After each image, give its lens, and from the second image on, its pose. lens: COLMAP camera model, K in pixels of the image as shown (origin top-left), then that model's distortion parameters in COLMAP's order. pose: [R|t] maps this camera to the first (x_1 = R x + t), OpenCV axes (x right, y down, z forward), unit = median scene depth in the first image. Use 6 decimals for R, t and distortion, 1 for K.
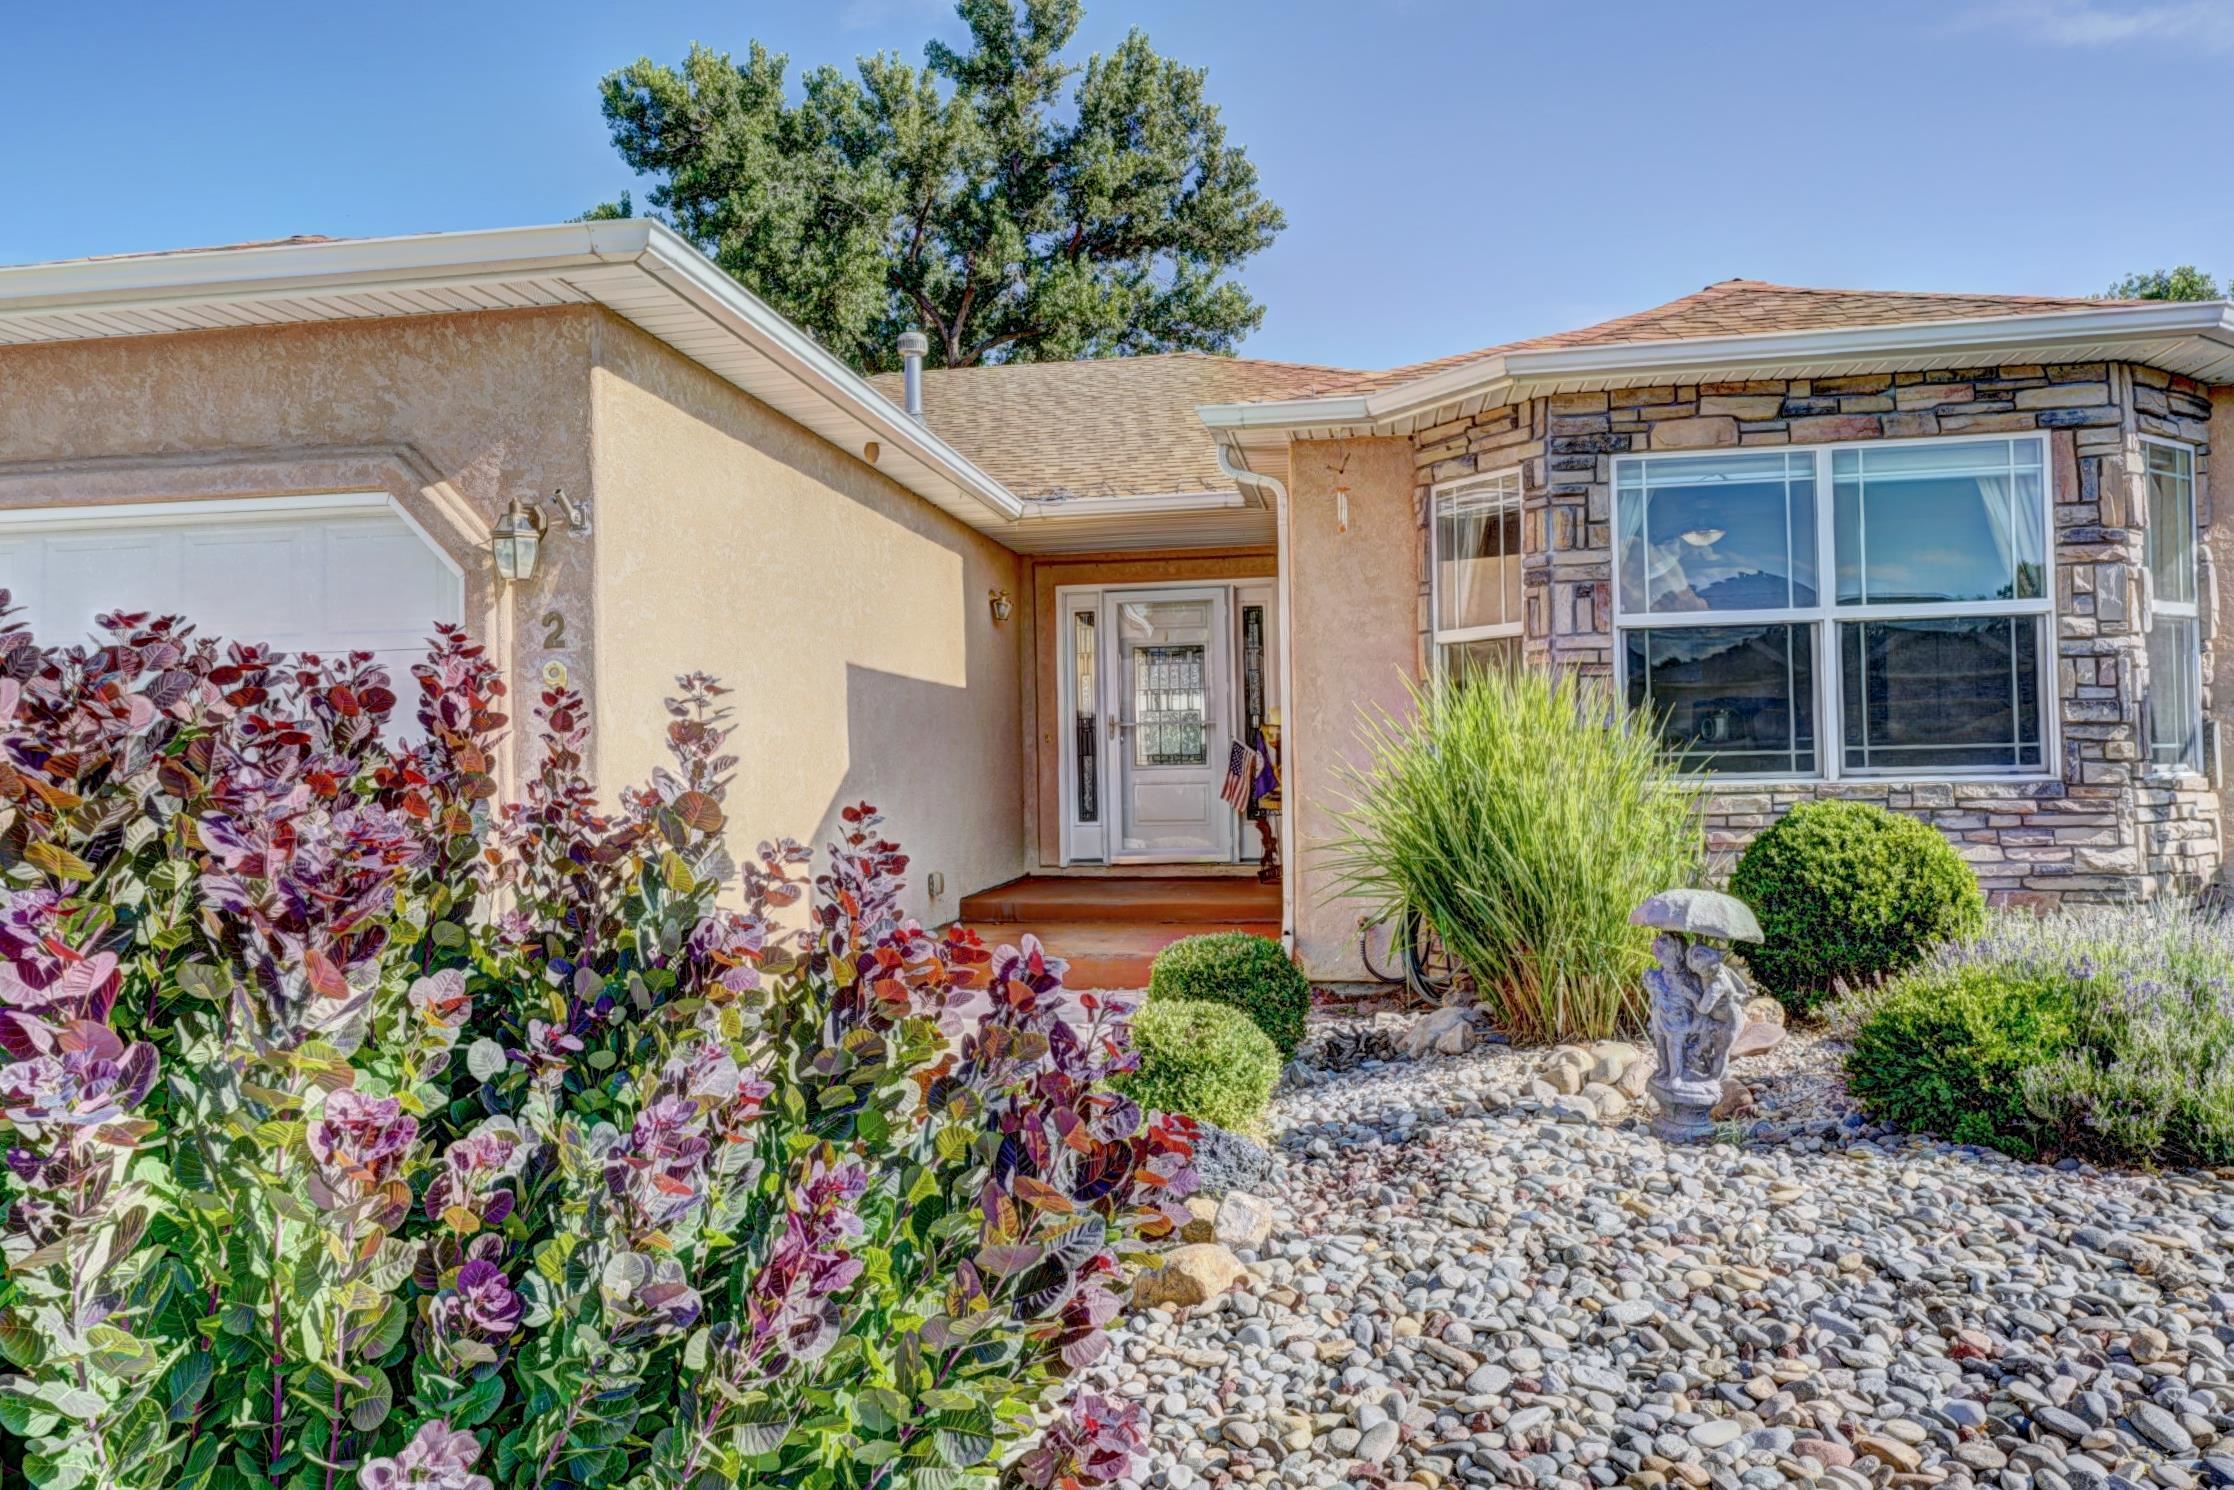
lens RADIAL K [[1528.9, 0, 1096.0], [0, 1528.9, 752.1], [0, 0, 1]] dist [0.022753, -0.003103]
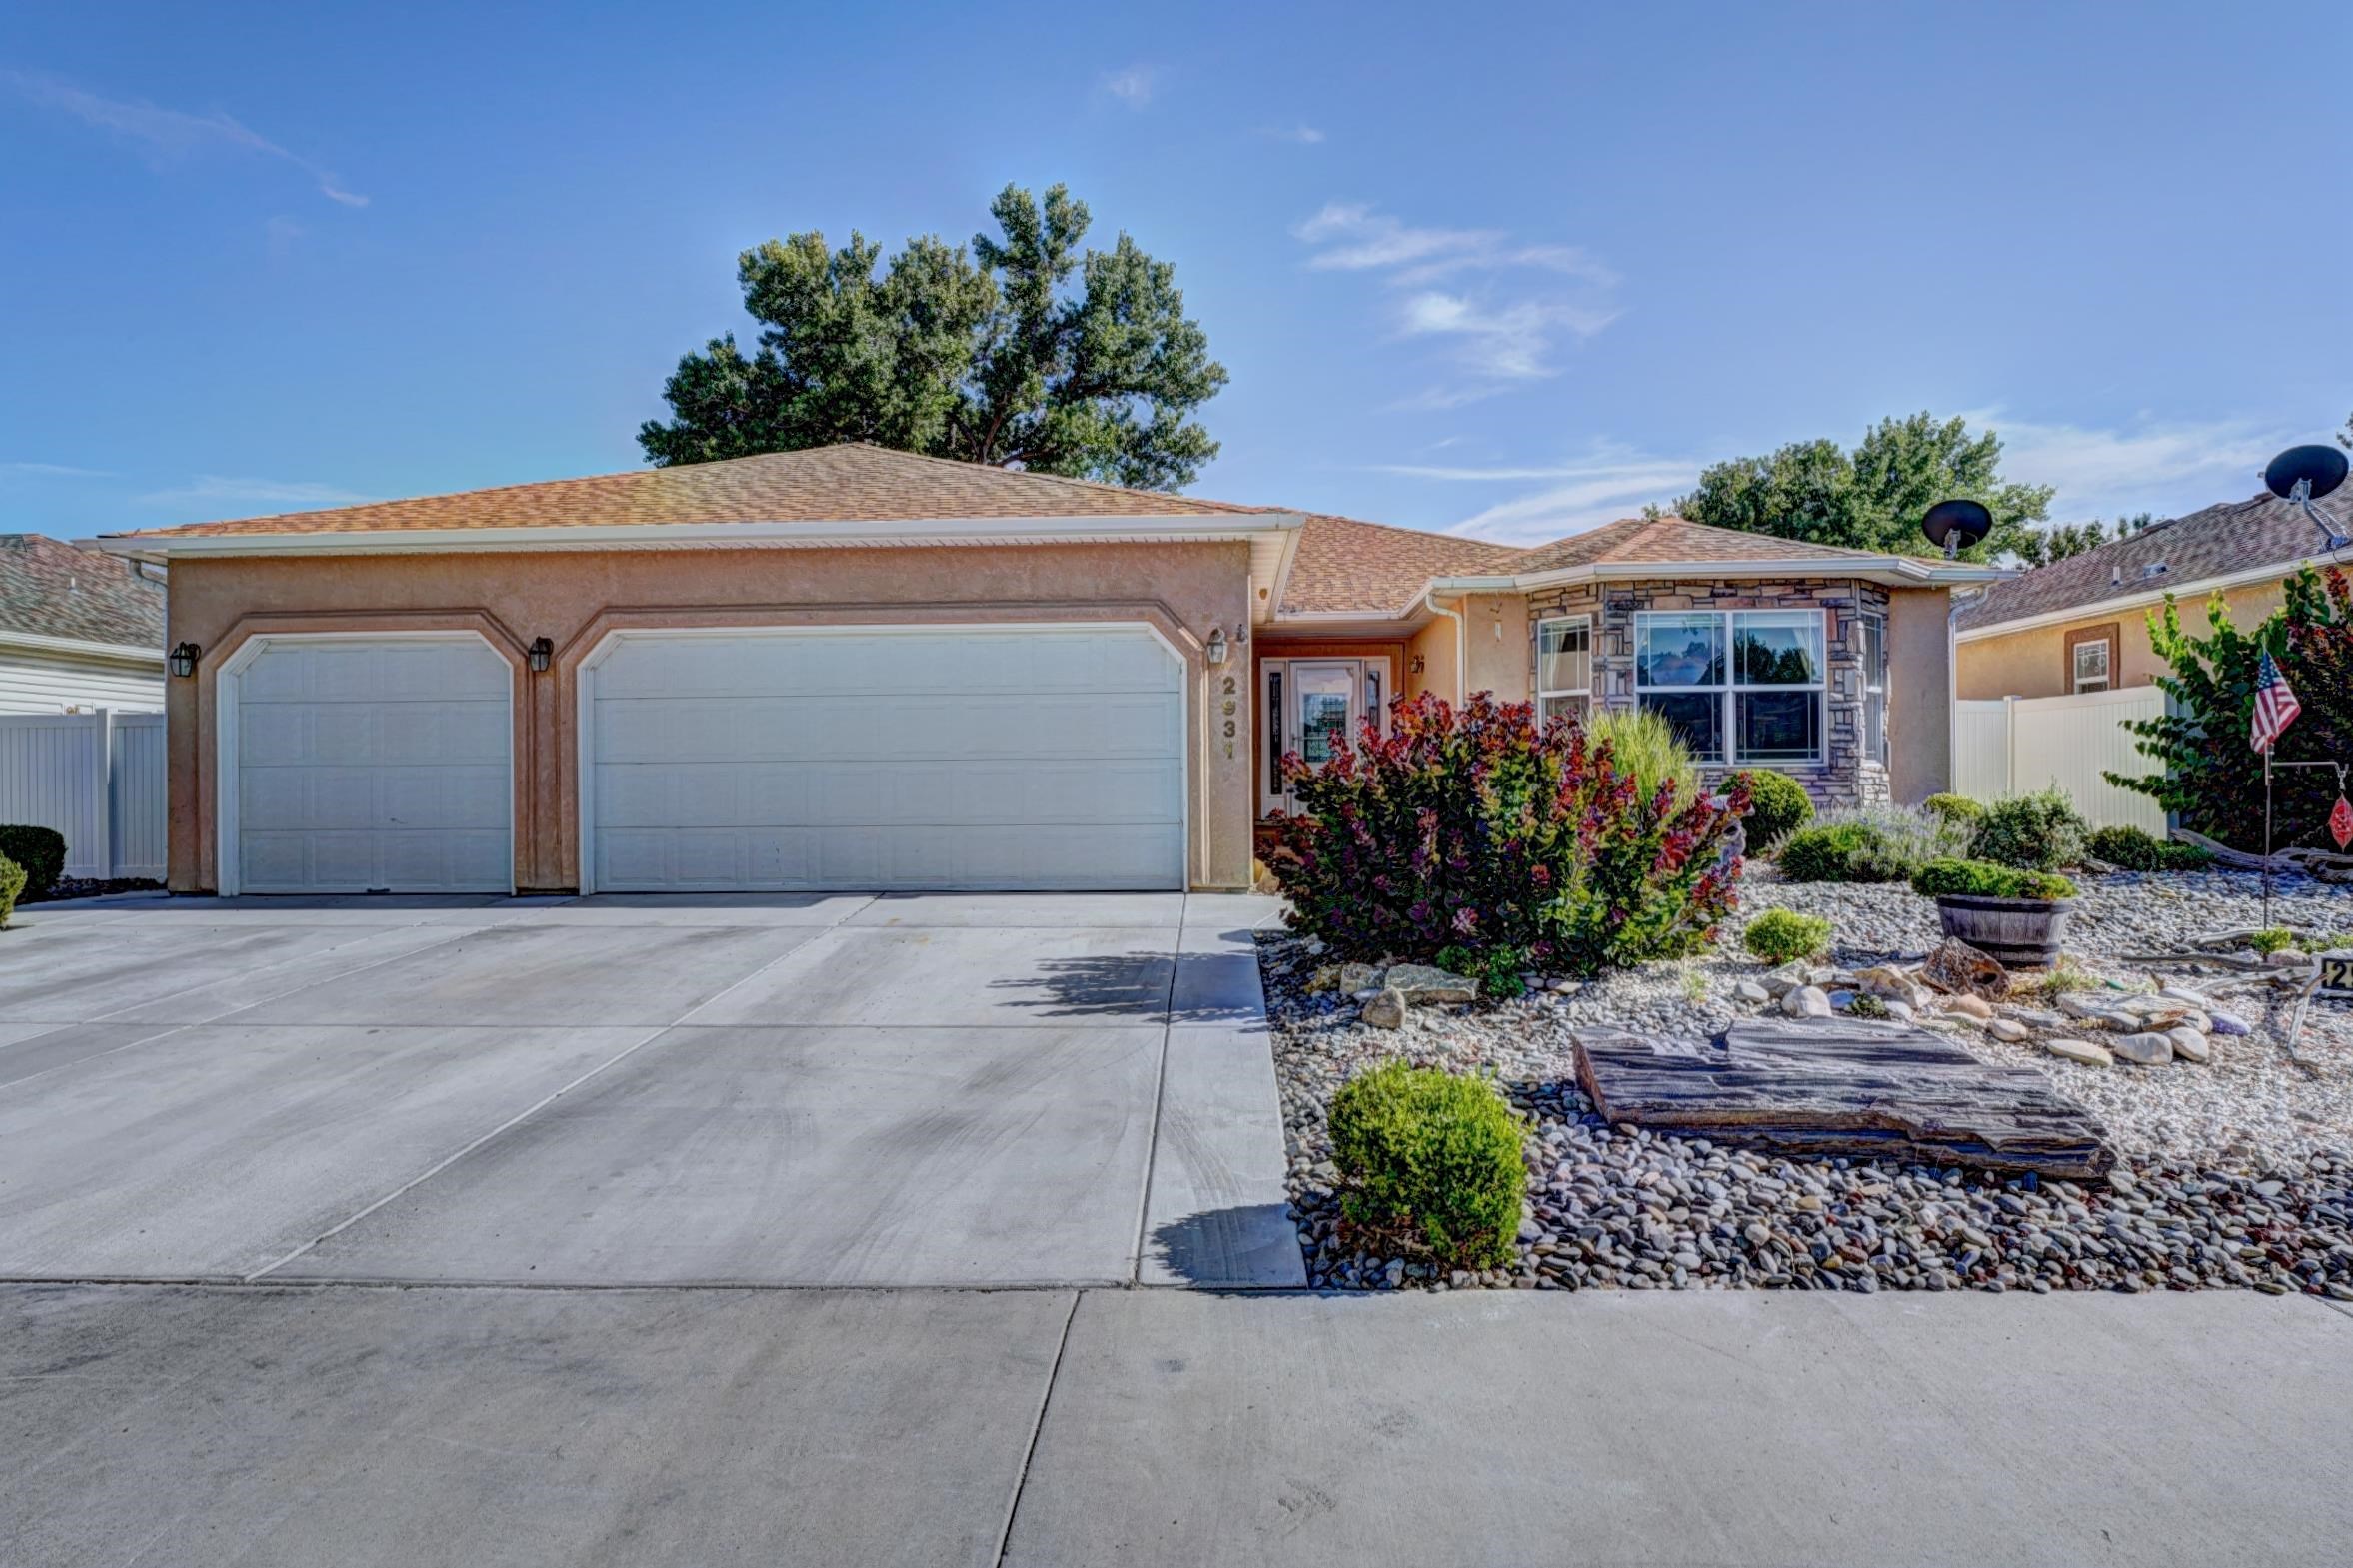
lens RADIAL K [[1251.5, 0, 1152.1], [0, 1251.5, 785.5], [0, 0, 1]] dist [-0.003260, -0.000299]
pose [[0.991527, 0.010727, 0.129460, -0.378260], [-0.012022, 0.999885, 0.009225, 0.027682], [-0.129346, -0.010703, 0.991542, -0.436251]]
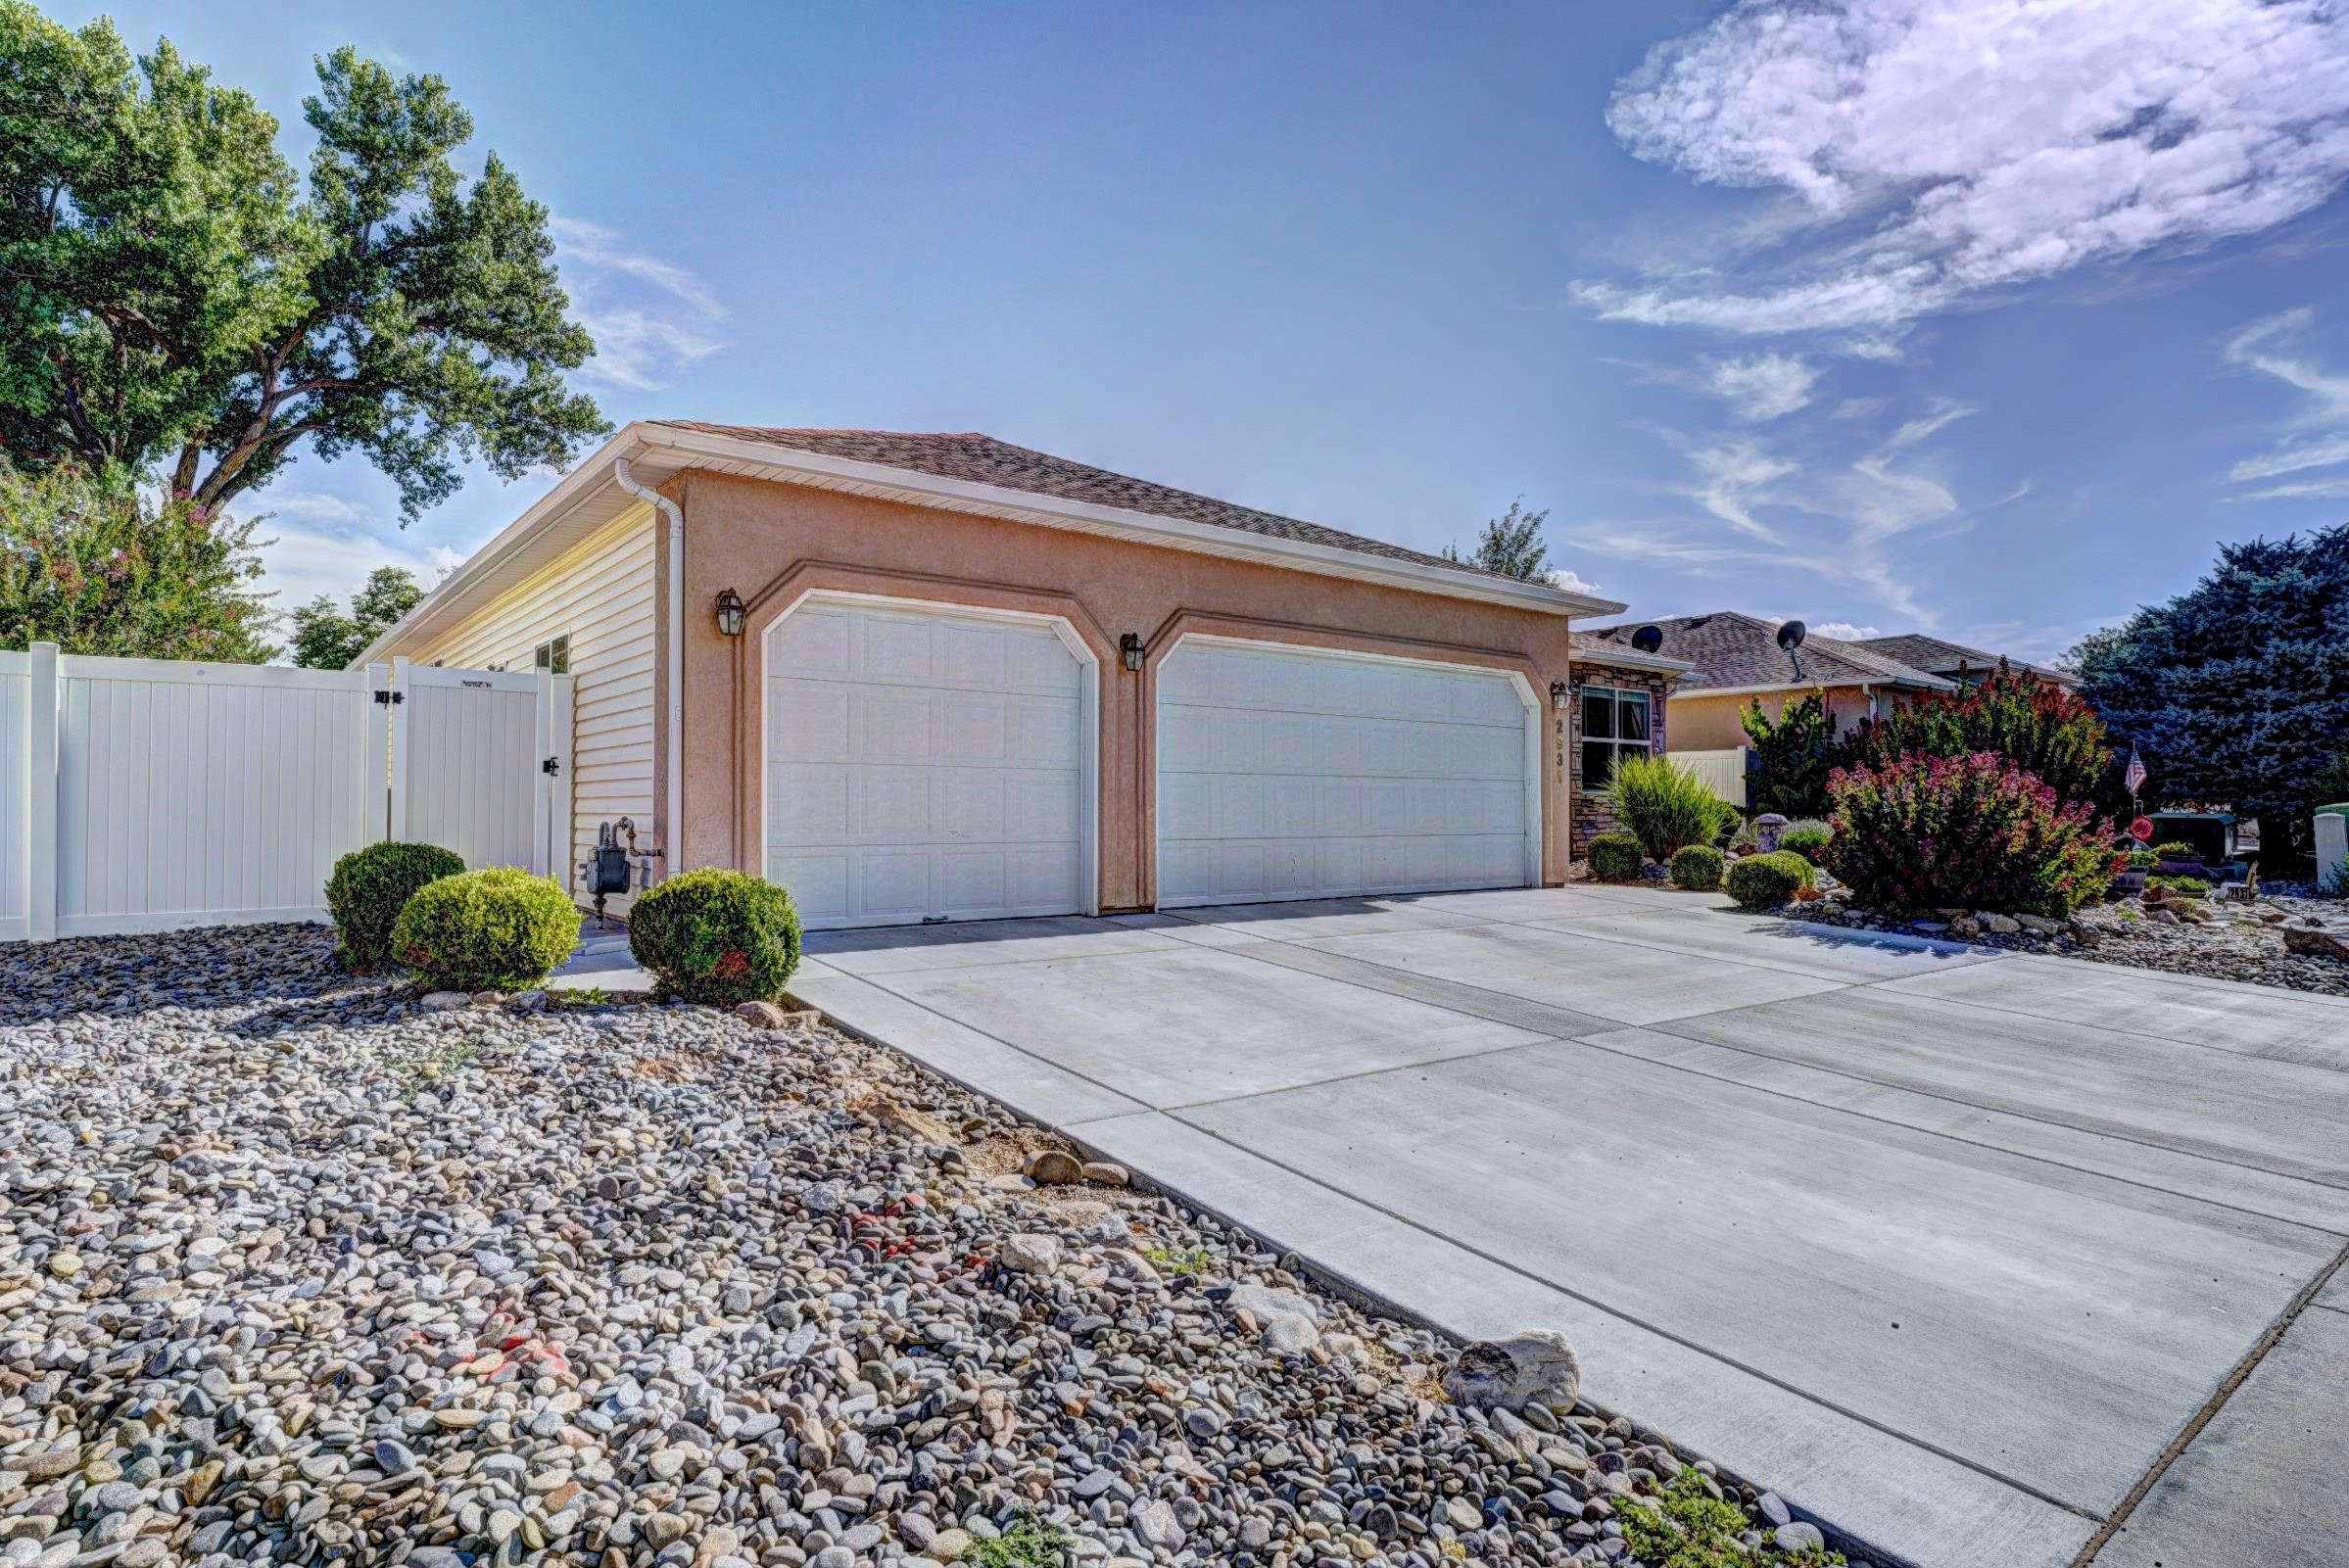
lens RADIAL K [[1242.8, 0, 1166.5], [0, 1242.8, 798.7], [0, 0, 1]] dist [-0.002741, -0.000752]
pose [[0.662887, 0.026972, 0.748234, -1.397586], [-0.024788, 0.999594, -0.014073, 0.058330], [-0.748309, -0.009218, 0.663286, -0.007779]]
